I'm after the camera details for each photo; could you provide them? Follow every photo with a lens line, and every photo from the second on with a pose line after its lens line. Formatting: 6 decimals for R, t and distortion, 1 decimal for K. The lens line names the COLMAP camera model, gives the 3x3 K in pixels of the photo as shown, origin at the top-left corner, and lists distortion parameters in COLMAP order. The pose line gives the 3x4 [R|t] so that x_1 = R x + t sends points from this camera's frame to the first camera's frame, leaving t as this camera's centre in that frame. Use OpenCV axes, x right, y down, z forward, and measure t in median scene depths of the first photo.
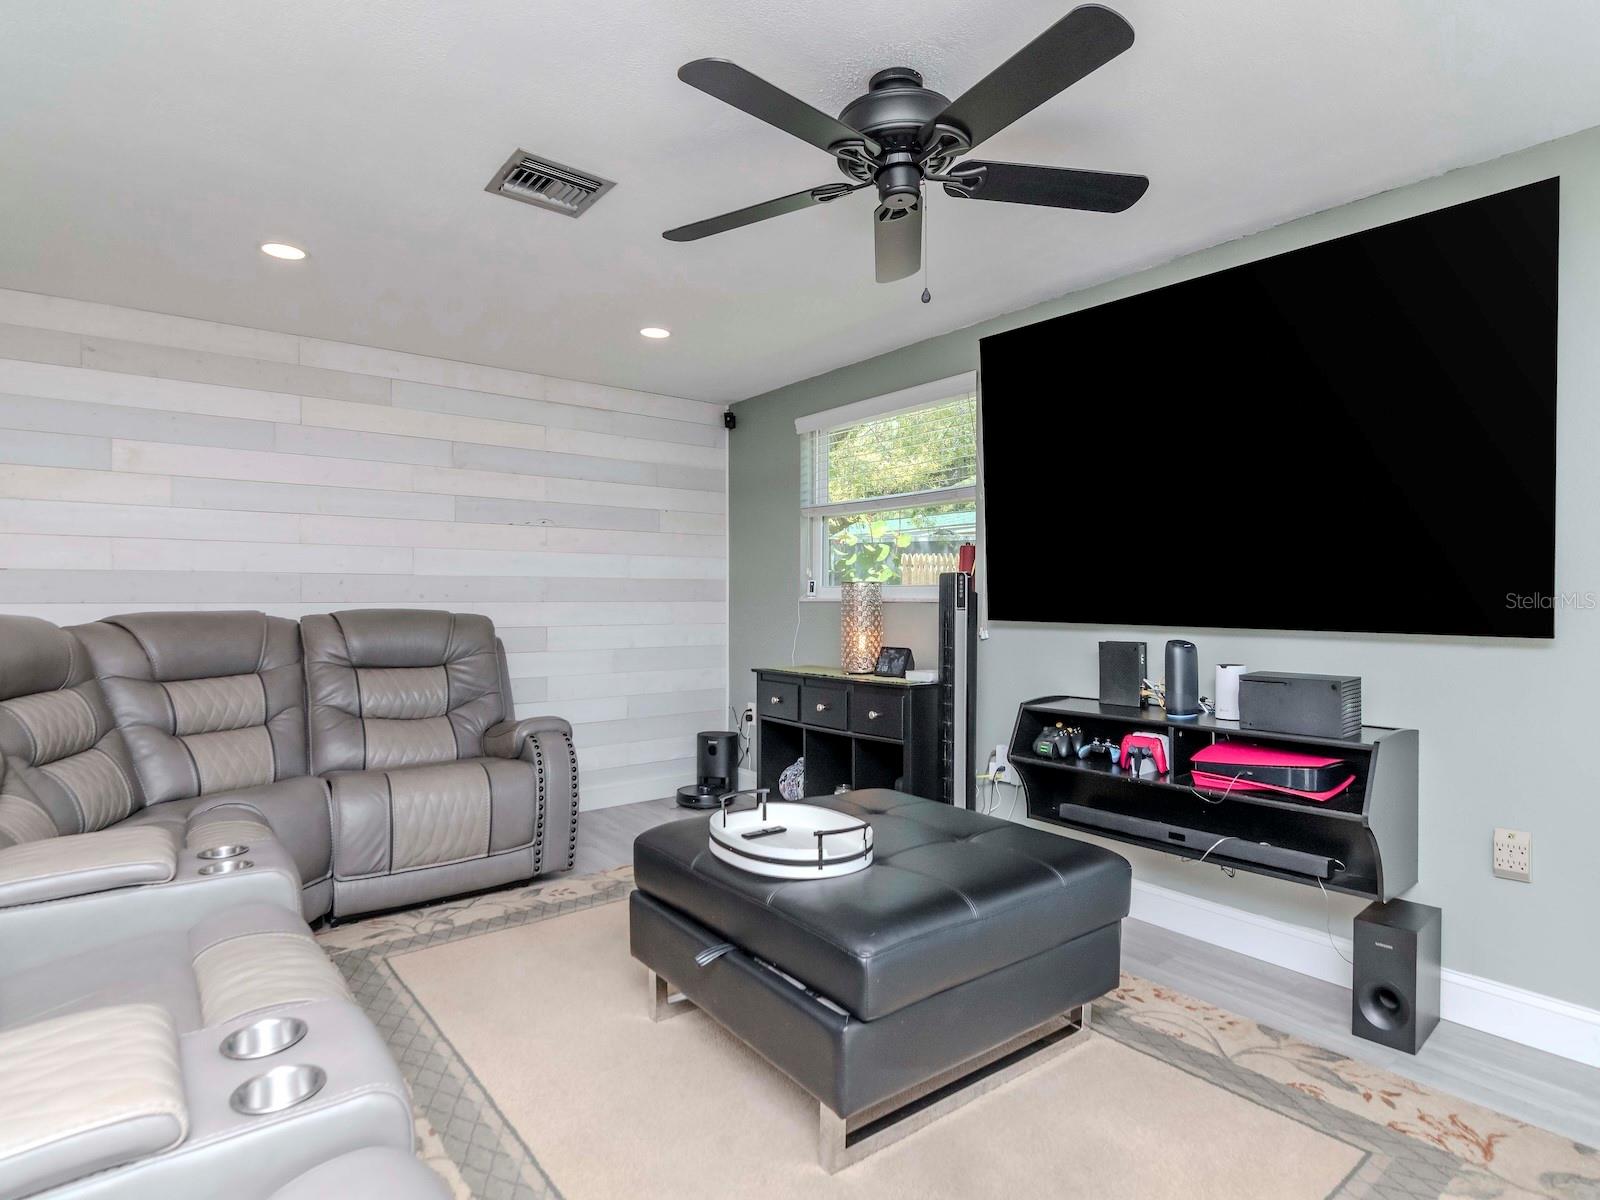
lens RADIAL K [[865.2, 0, 816.7], [0, 865.2, 611.8], [0, 0, 1]] dist [-0.000944, -0.013183]
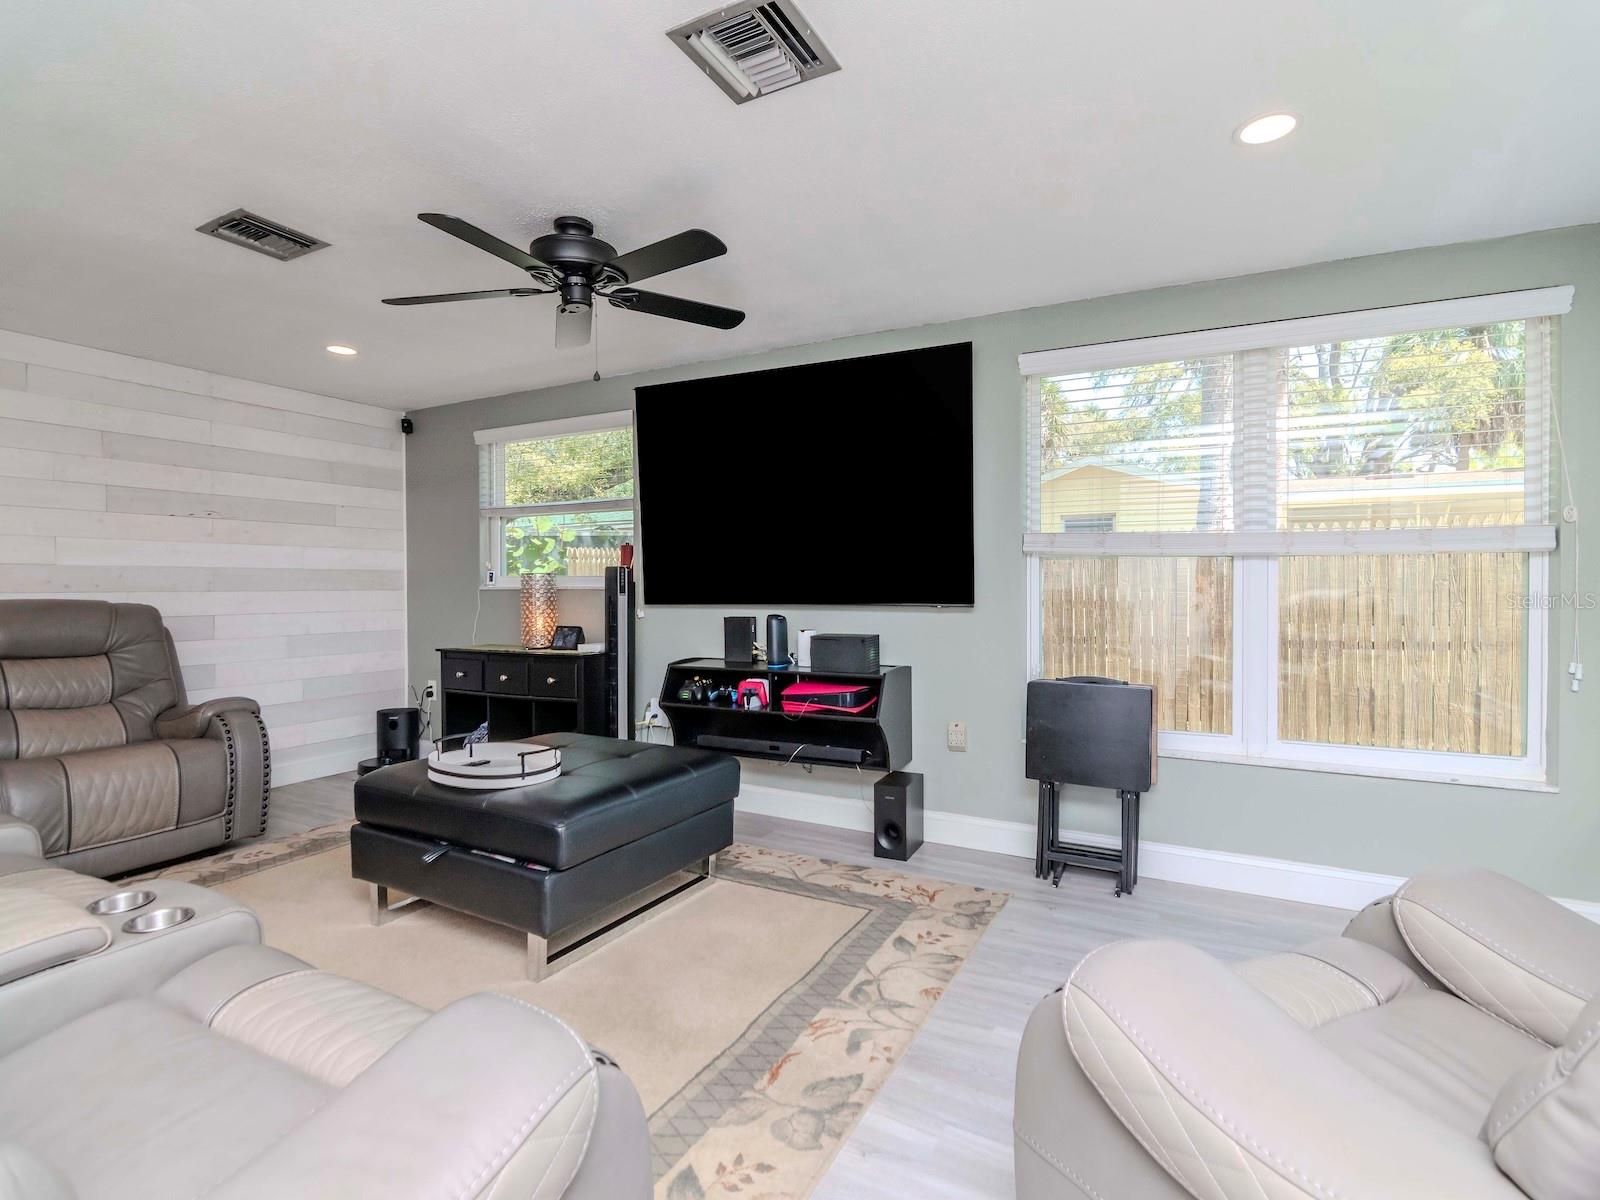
lens RADIAL K [[780.3, 0, 824.3], [0, 780.3, 594.6], [0, 0, 1]] dist [-0.000935, -0.001208]
pose [[0.912987, -0.008405, 0.407902, -0.039199], [0.010556, 0.999940, -0.003023, 0.004117], [-0.407852, 0.007066, 0.913021, -0.220050]]
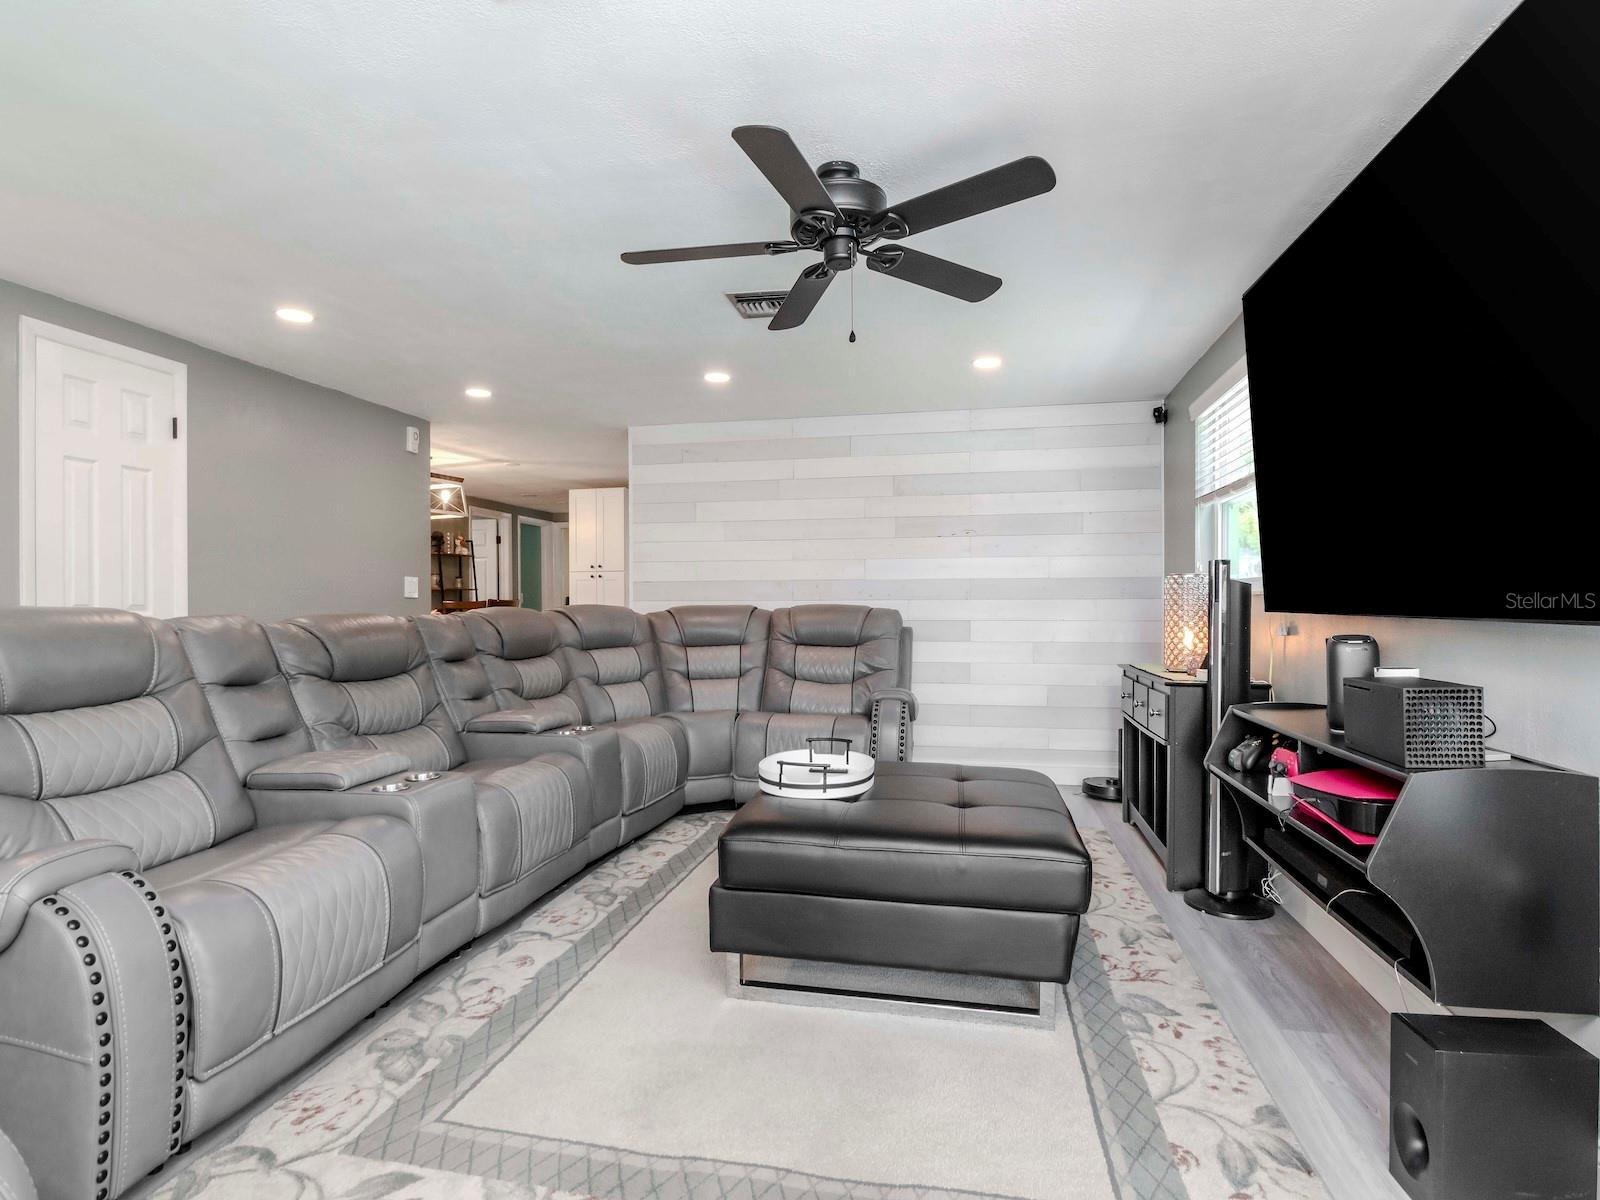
lens RADIAL K [[841.8, 0, 795.6], [0, 841.8, 608.9], [0, 0, 1]] dist [0.000270, -0.011409]
pose [[0.637190, -0.002280, -0.770704, 0.628177], [-0.007327, 0.999933, -0.009016, 0.019902], [0.770672, 0.011392, 0.637130, 0.118615]]
